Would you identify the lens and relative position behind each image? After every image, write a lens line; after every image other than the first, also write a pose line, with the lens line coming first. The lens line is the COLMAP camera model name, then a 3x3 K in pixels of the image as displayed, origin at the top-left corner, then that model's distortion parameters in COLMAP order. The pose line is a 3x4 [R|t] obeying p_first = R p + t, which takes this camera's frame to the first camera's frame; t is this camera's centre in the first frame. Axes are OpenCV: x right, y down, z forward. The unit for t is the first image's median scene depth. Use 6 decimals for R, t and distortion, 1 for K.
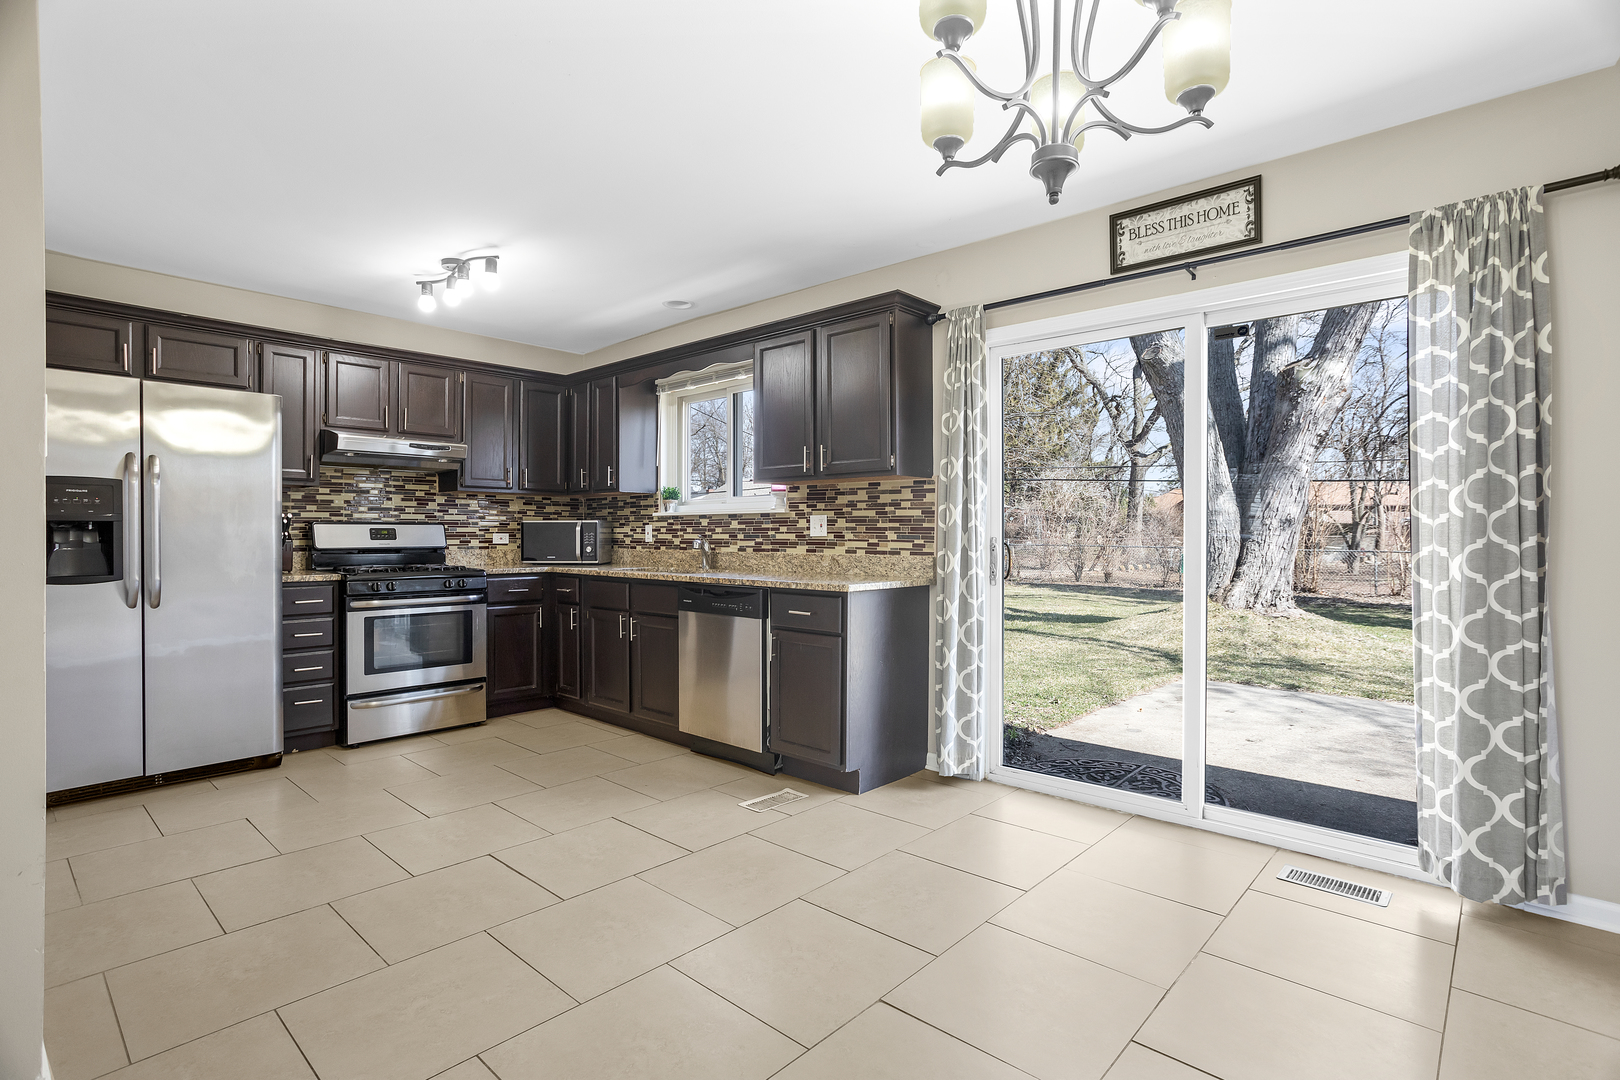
lens RADIAL K [[788.1, 0, 818.0], [0, 788.1, 533.2], [0, 0, 1]] dist [-0.014775, 0.002757]
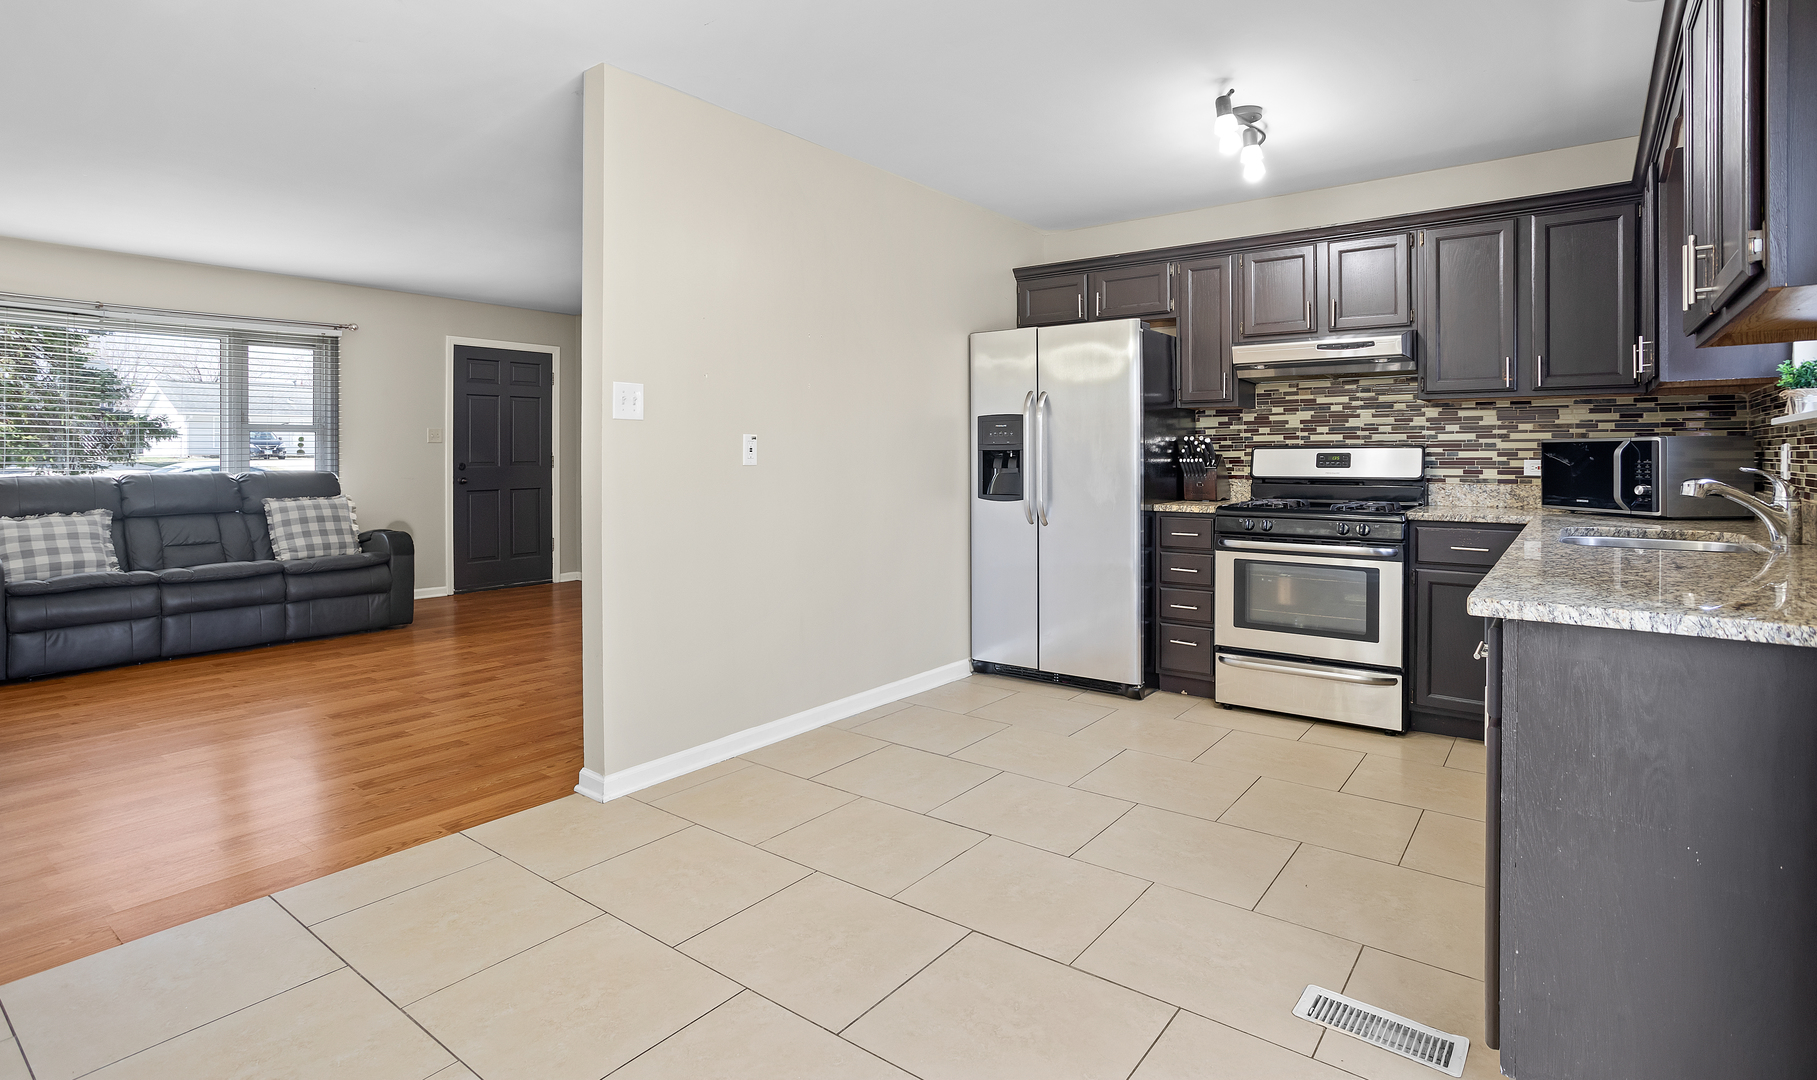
lens RADIAL K [[915.2, 0, 883.3], [0, 915.2, 481.5], [0, 0, 1]] dist [-0.003836, 0.002226]
pose [[0.088069, 0.025852, -0.995779, 0.335998], [0.001175, 0.999660, 0.026056, -0.002519], [0.996114, -0.003465, 0.088009, 0.479668]]
